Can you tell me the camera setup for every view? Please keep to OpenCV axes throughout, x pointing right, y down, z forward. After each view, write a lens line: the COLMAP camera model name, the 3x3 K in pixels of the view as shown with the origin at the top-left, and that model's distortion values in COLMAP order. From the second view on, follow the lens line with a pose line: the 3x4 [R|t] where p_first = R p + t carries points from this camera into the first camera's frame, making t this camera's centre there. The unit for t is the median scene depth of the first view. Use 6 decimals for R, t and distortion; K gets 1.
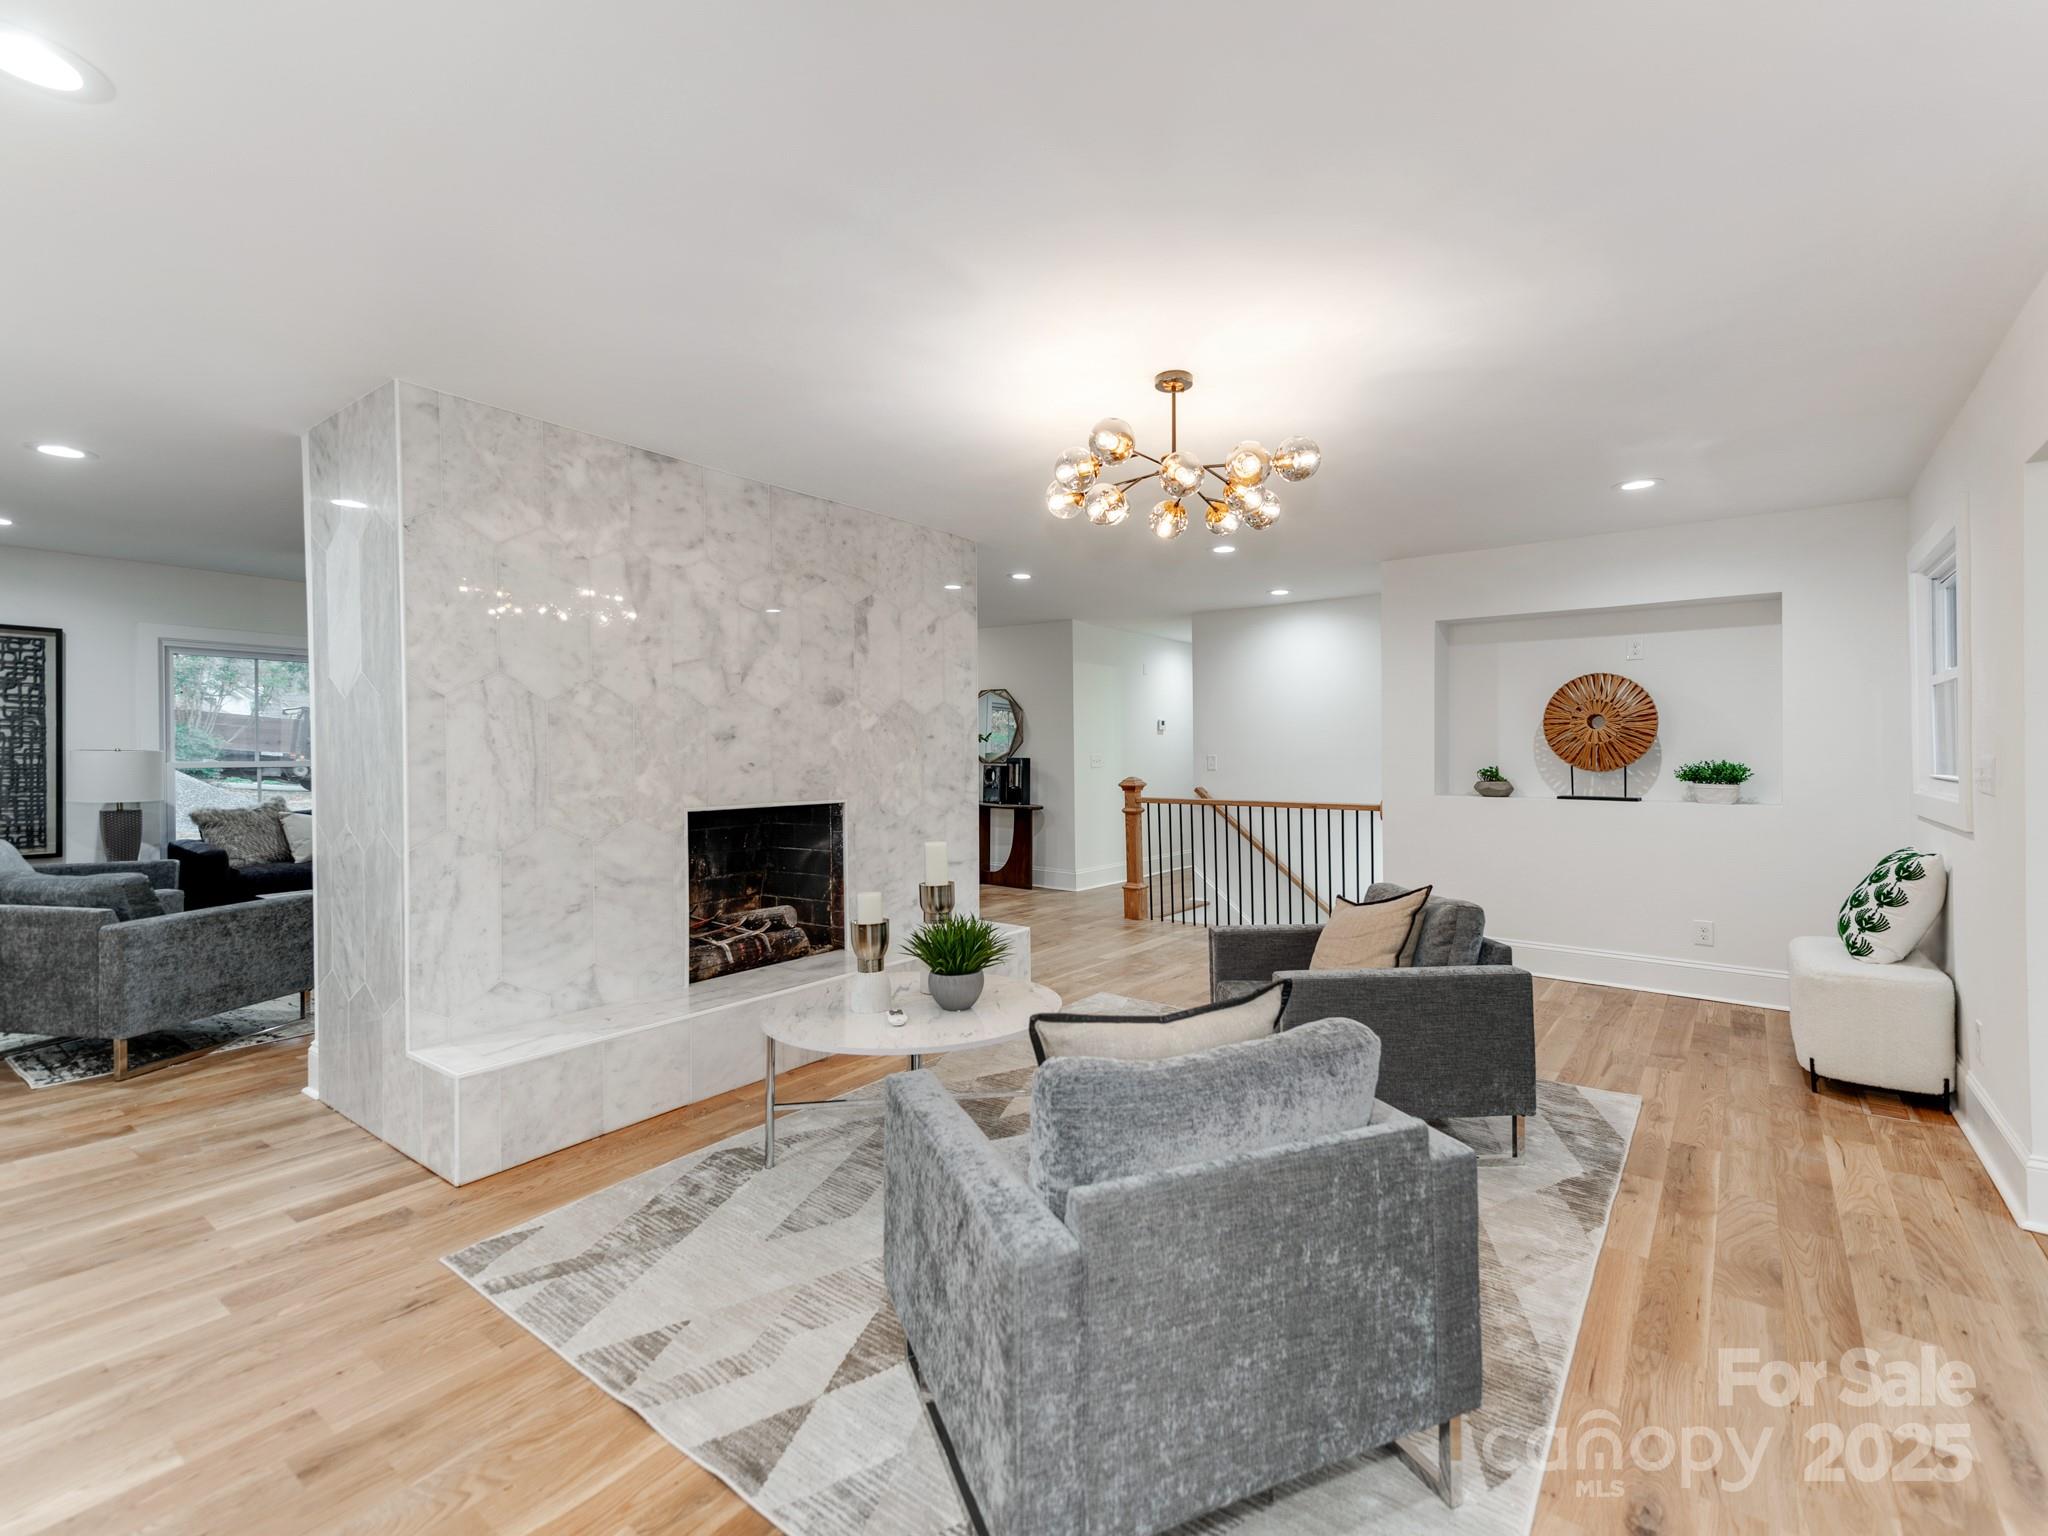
lens RADIAL K [[880.9, 0, 1061.6], [0, 880.9, 731.6], [0, 0, 1]] dist [0.017899, -0.000988]
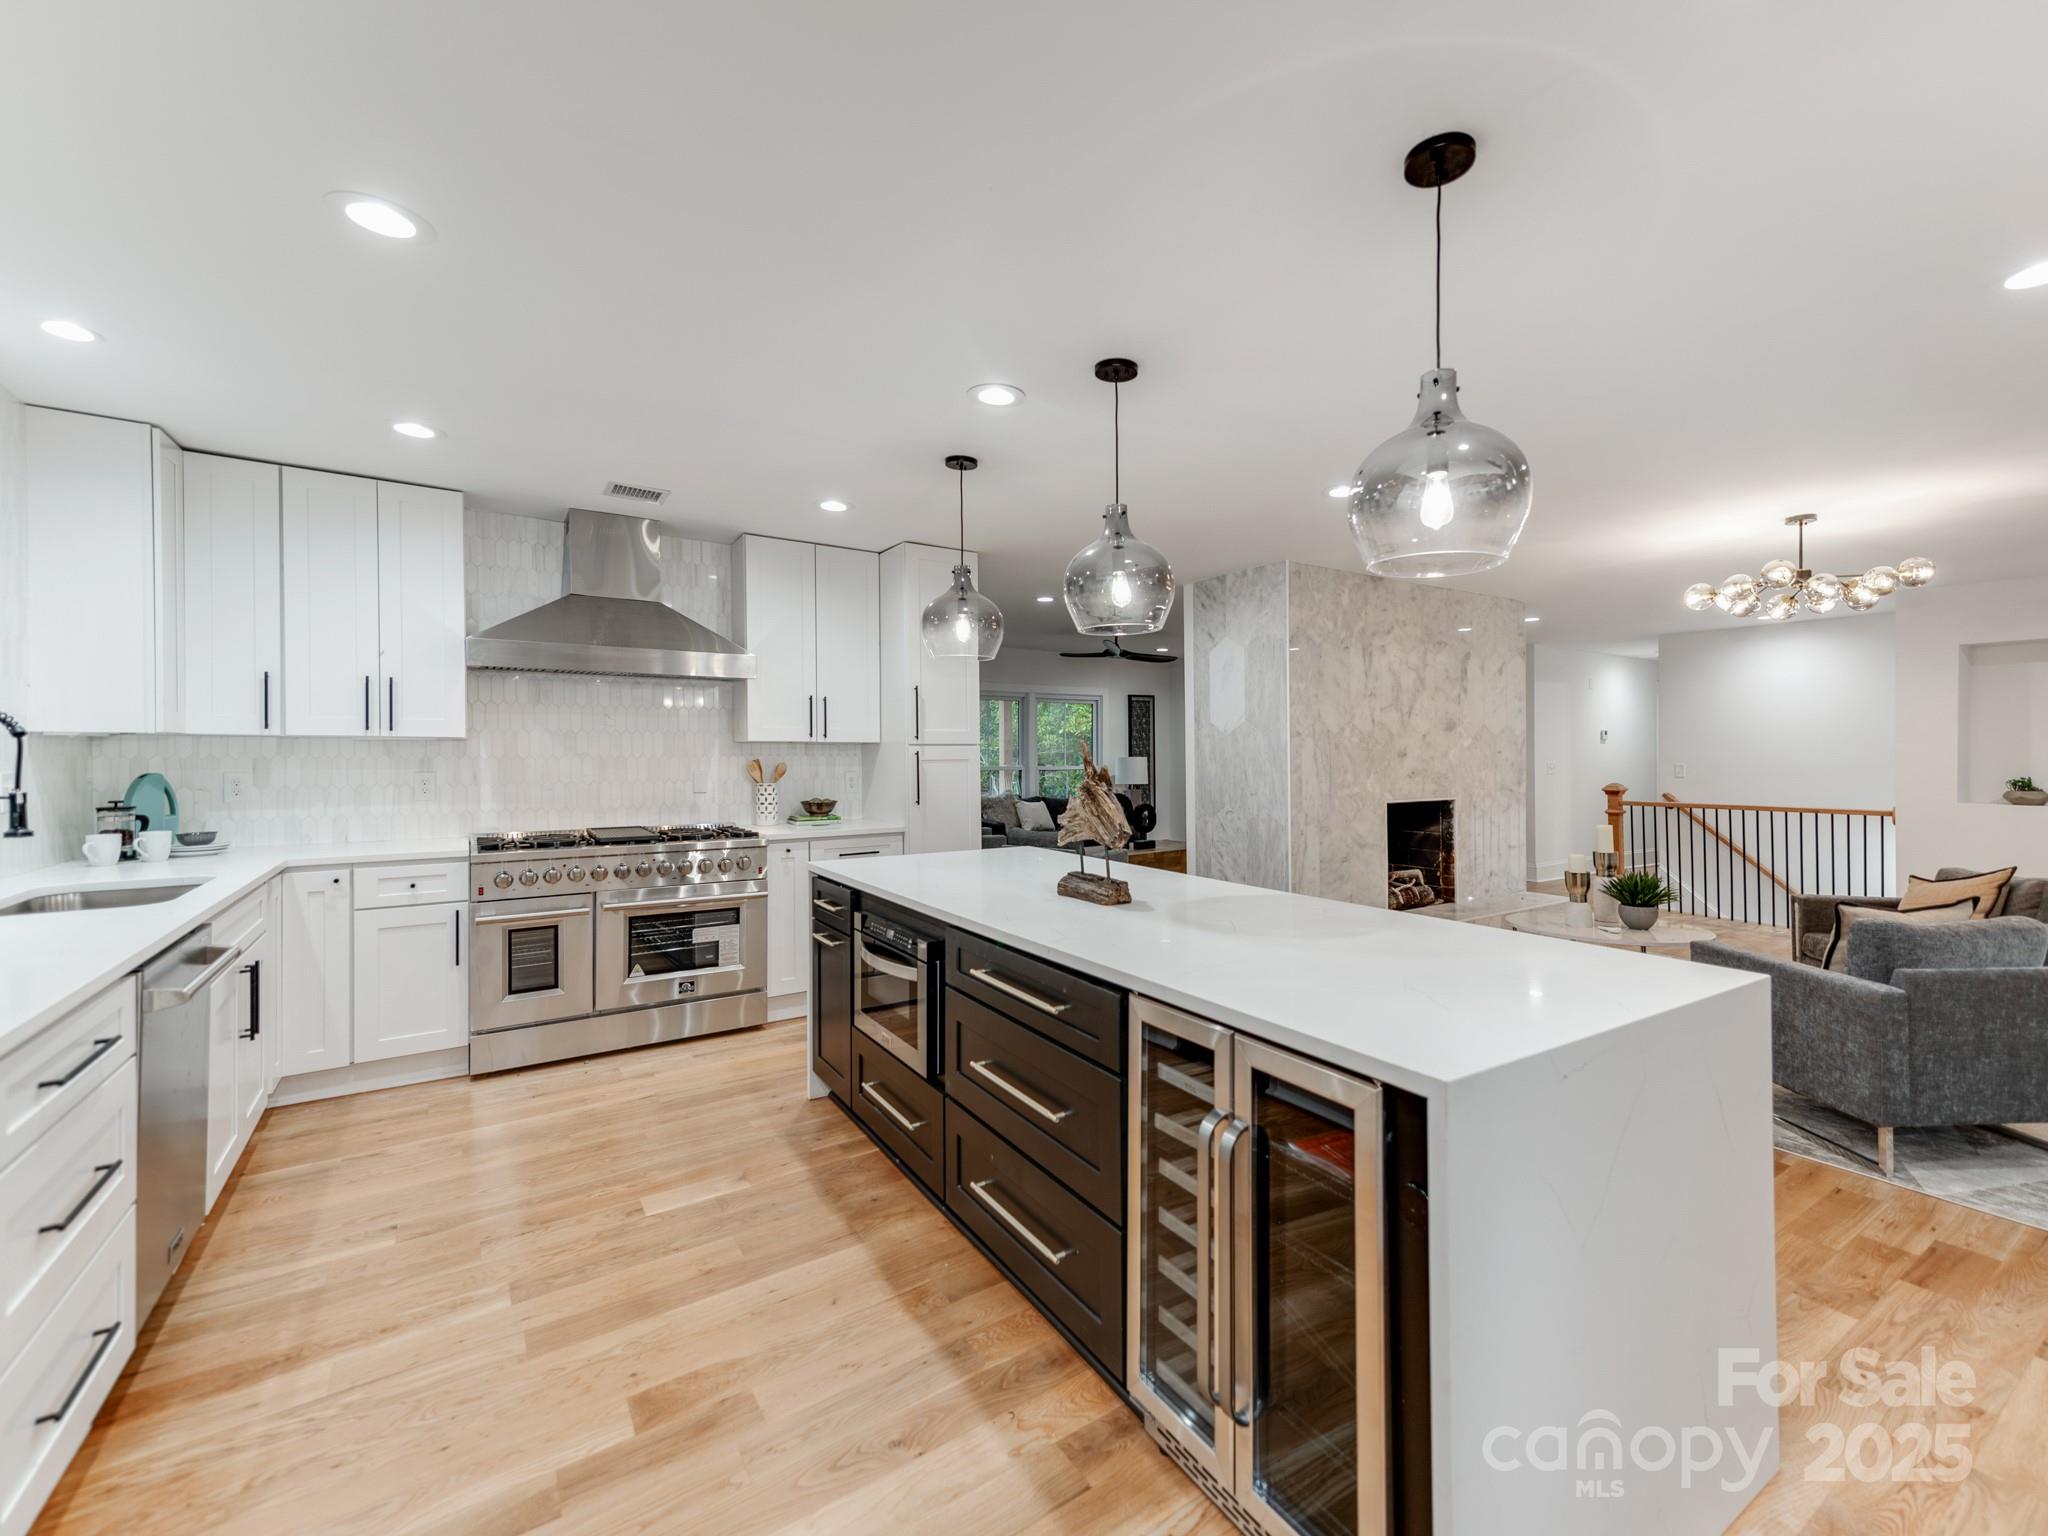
lens RADIAL K [[880.9, 0, 1093.8], [0, 880.9, 748.0], [0, 0, 1]] dist [0.017899, -0.000988]
pose [[0.954714, -0.001387, -0.297522, -0.410118], [0.006600, 0.999842, 0.016518, -0.032342], [0.297452, -0.017734, 0.954572, -0.576664]]
